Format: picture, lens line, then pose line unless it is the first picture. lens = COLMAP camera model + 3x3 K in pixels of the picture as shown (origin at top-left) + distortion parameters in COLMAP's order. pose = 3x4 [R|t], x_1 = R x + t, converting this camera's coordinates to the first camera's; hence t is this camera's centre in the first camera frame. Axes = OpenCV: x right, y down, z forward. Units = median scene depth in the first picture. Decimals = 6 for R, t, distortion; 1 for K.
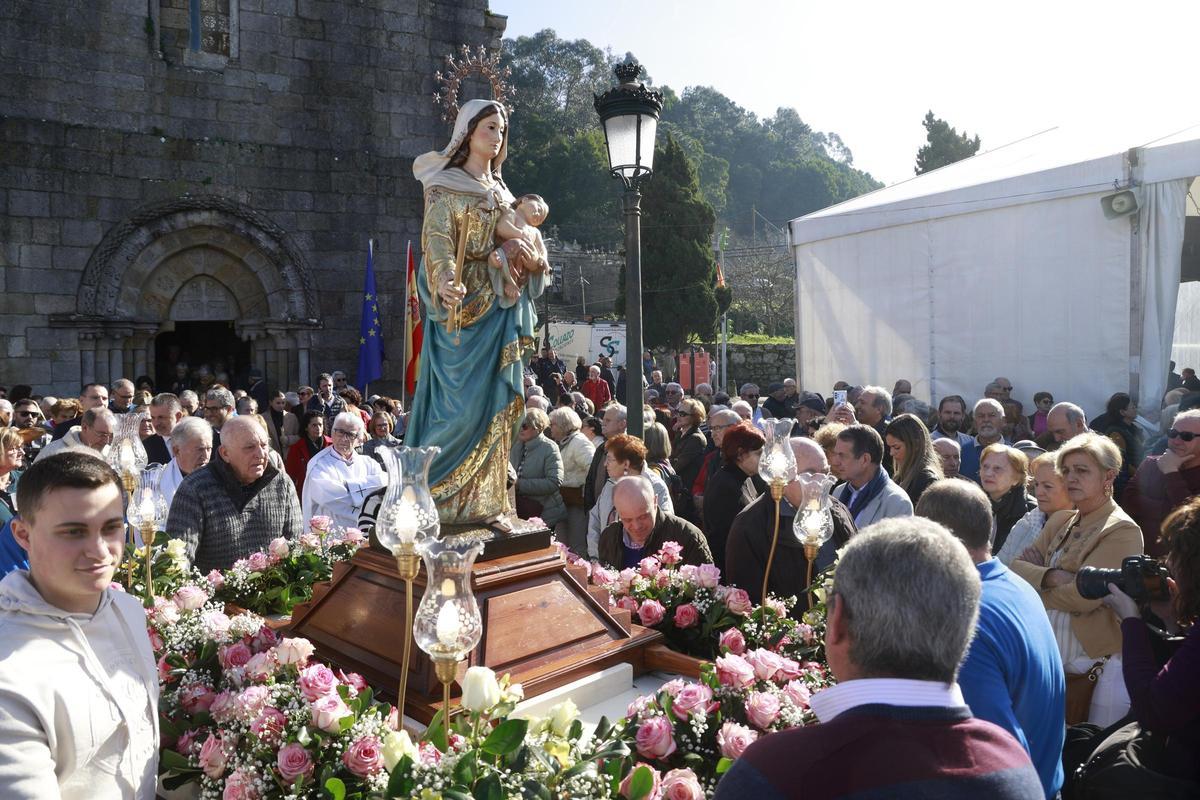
lens RADIAL K [[808.9, 0, 601.9], [0, 808.9, 412.2], [0, 0, 1]] dist [-0.100216, 0.066056]
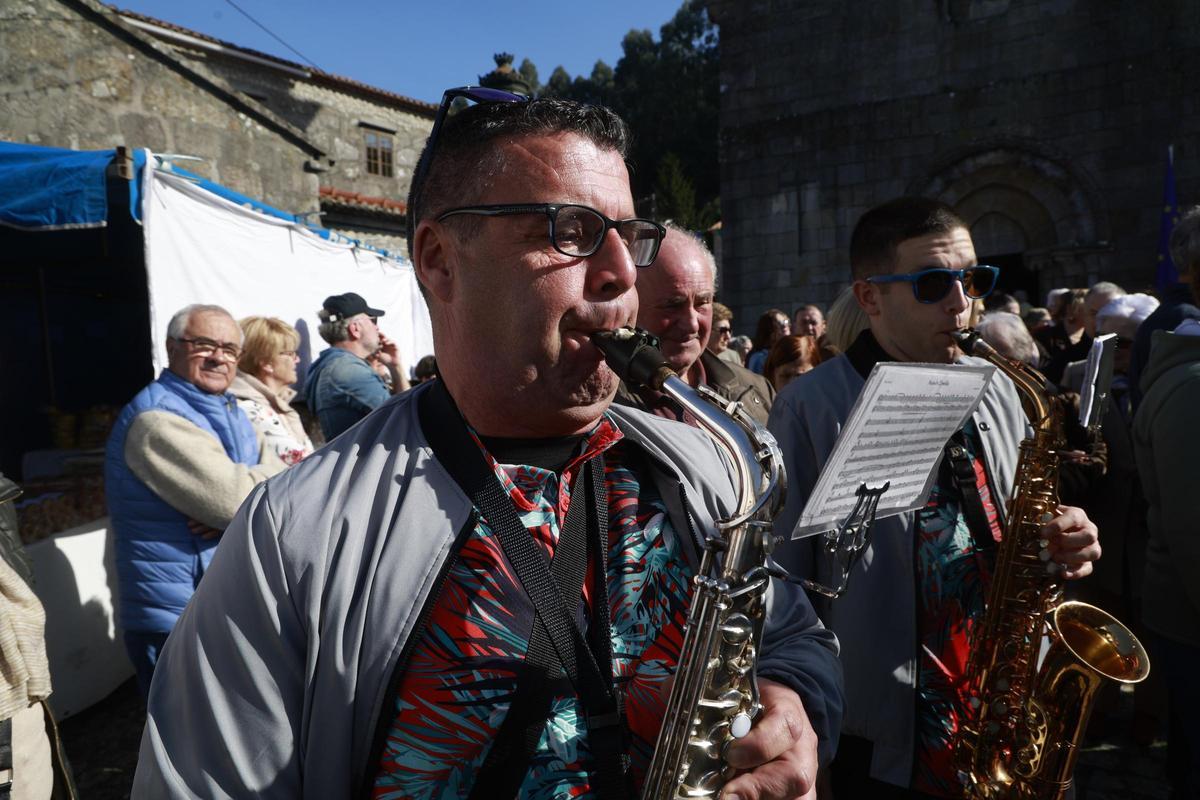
lens RADIAL K [[808.9, 0, 601.9], [0, 808.9, 412.2], [0, 0, 1]] dist [-0.100216, 0.066056]
pose [[0.574438, 0.033983, -0.817842, 0.076953], [0.007914, 0.998861, 0.047064, 0.042694], [0.818510, -0.033508, 0.573514, -0.056534]]
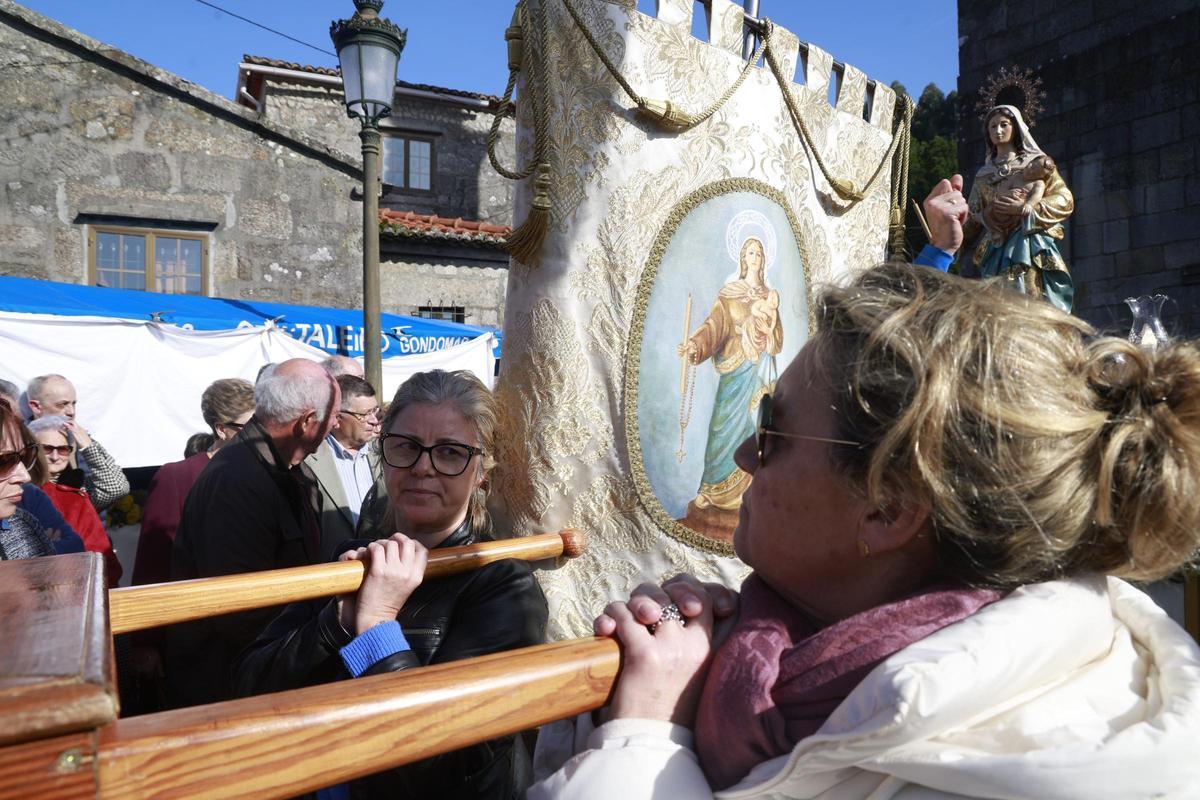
lens RADIAL K [[811.4, 0, 600.0], [0, 811.4, 400.0], [0, 0, 1]] dist [-0.090540, 0.063040]
pose [[0.146391, -0.011154, -0.989164, -0.032749], [-0.012136, 0.999841, -0.013071, 0.018088], [0.989152, 0.013917, 0.146232, 0.298557]]
